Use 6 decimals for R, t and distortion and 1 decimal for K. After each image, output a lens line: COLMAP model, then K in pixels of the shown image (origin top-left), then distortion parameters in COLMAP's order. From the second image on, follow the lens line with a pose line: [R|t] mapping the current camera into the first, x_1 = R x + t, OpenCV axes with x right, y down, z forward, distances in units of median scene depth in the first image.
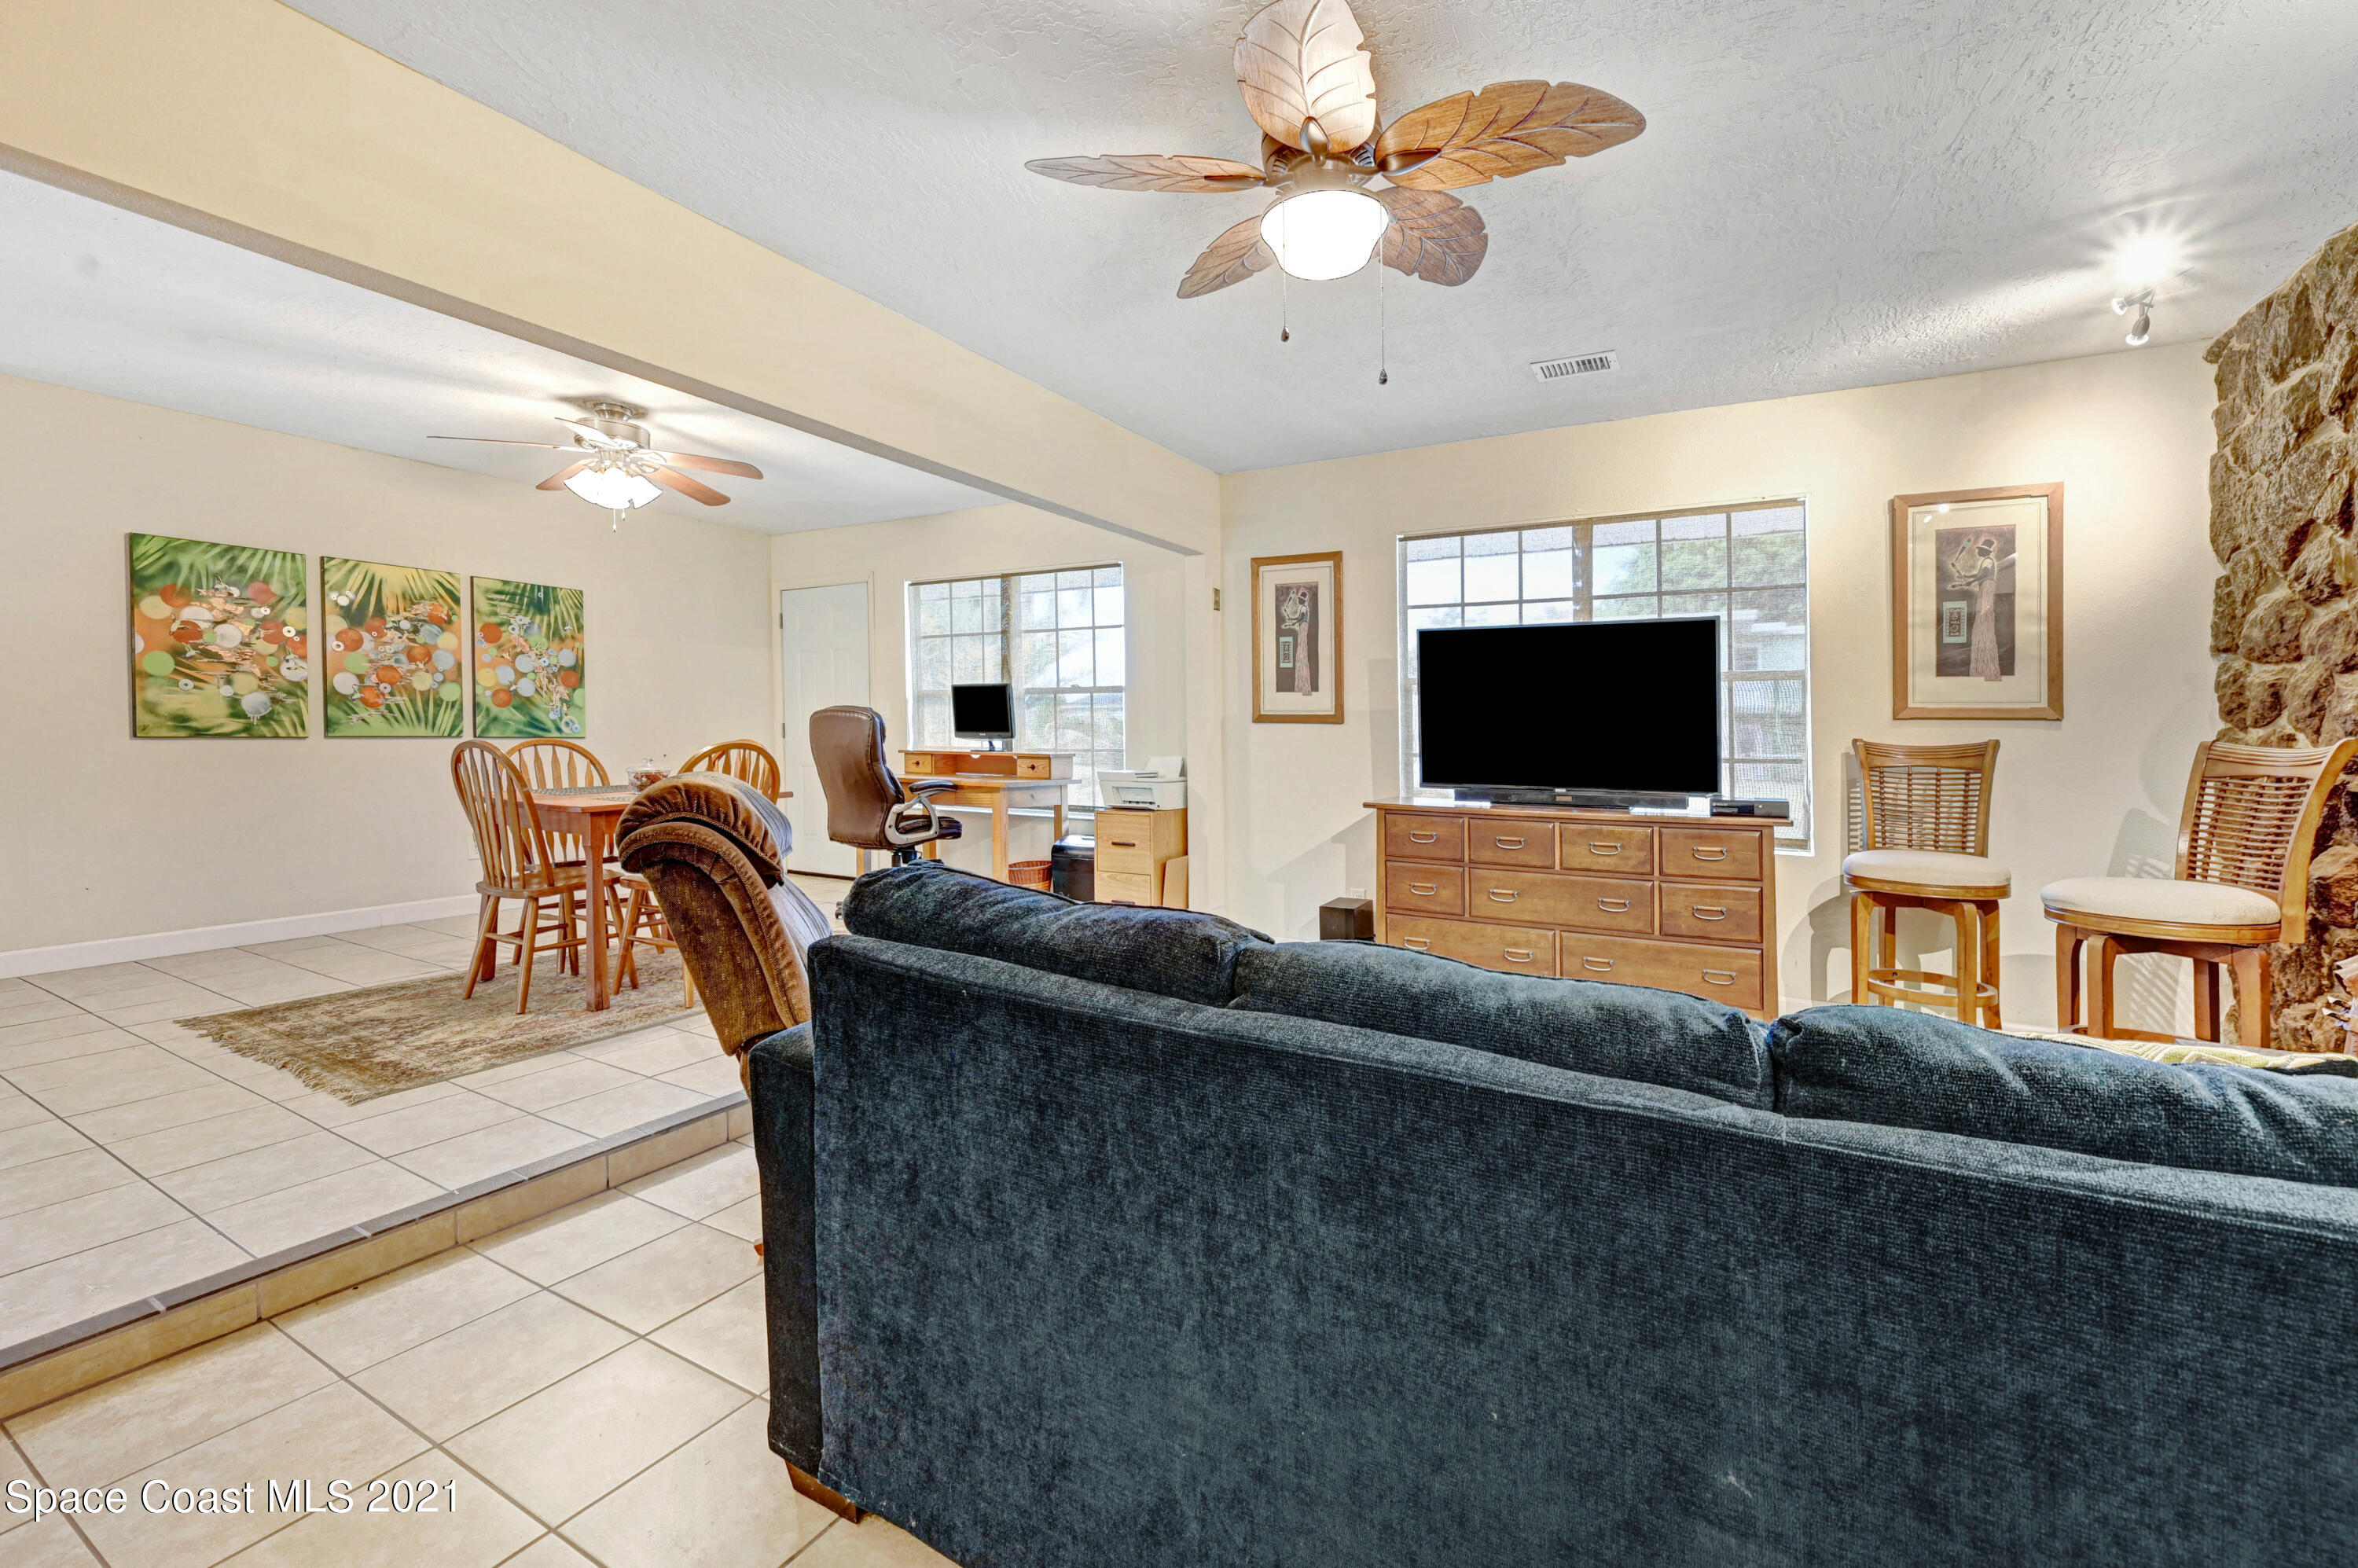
lens RADIAL K [[990.3, 0, 1146.1], [0, 990.3, 758.8], [0, 0, 1]] dist [0.000833, 0.000418]
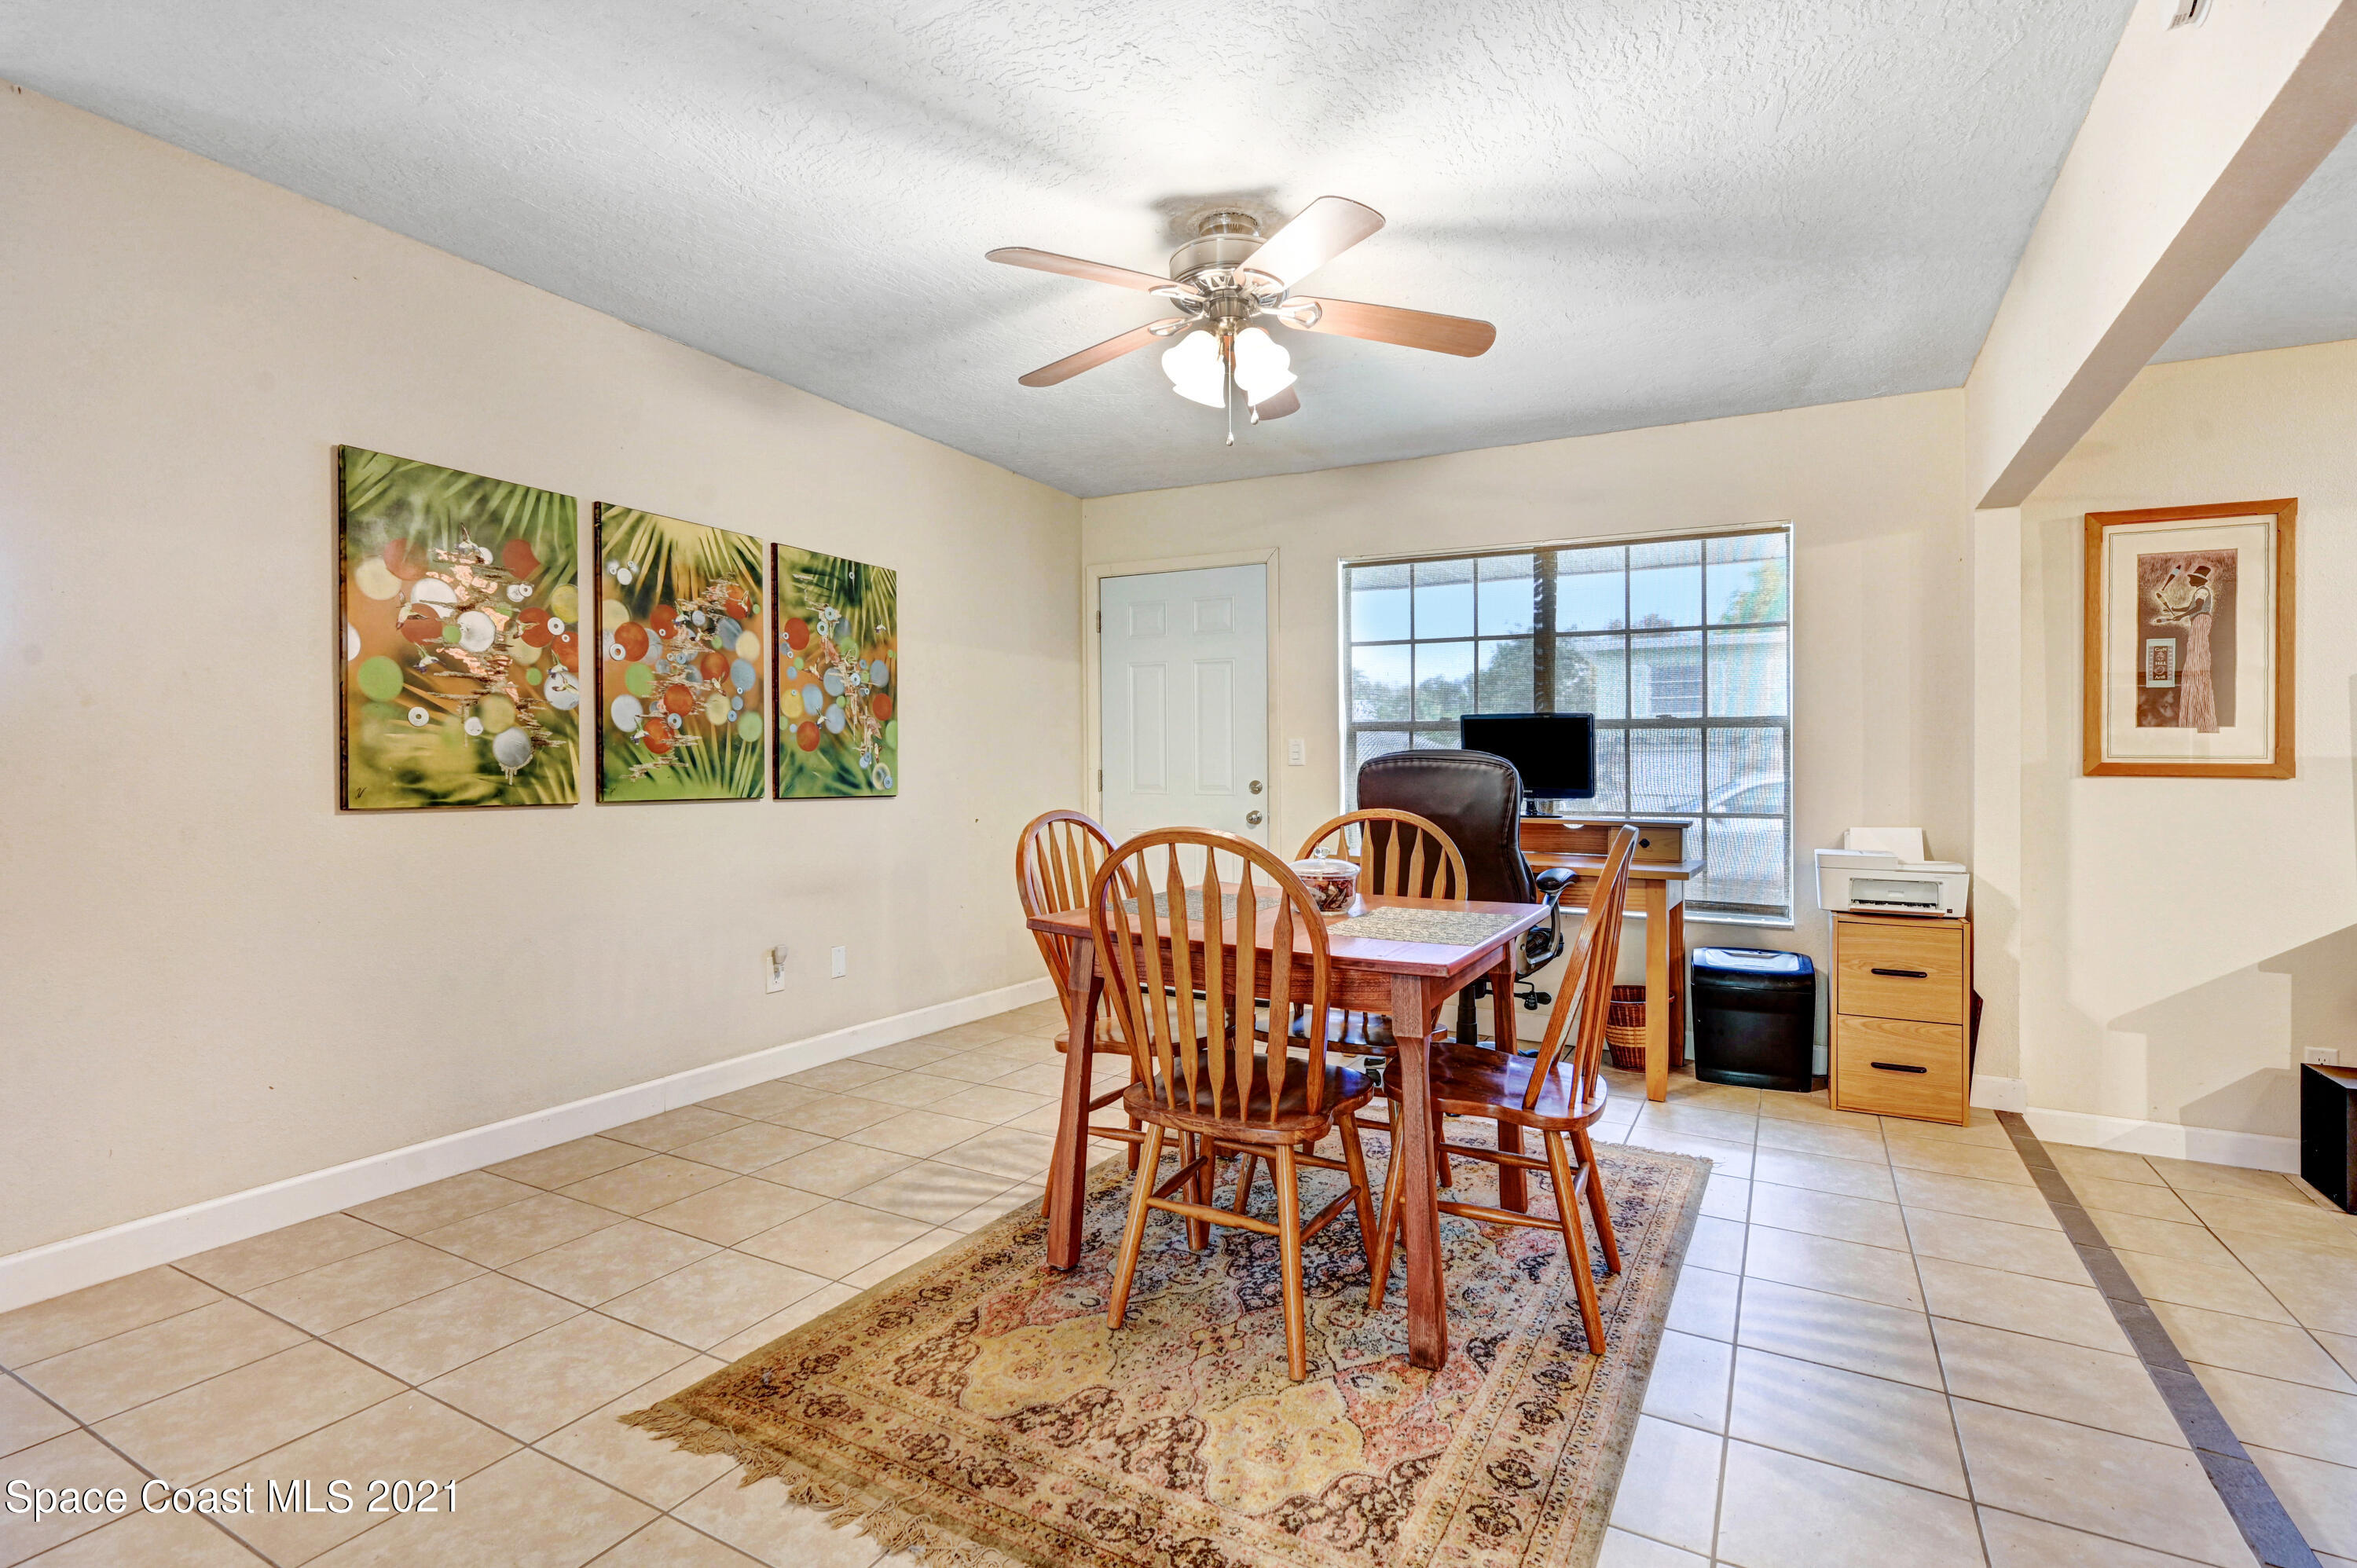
lens RADIAL K [[1140.0, 0, 1157.3], [0, 1140.0, 776.7], [0, 0, 1]] dist [0.006131, 0.000920]
pose [[0.999408, -0.001956, 0.034346, -0.512190], [0.002608, 0.999817, -0.018936, -0.023820], [-0.034303, 0.019014, 0.999231, 0.298286]]
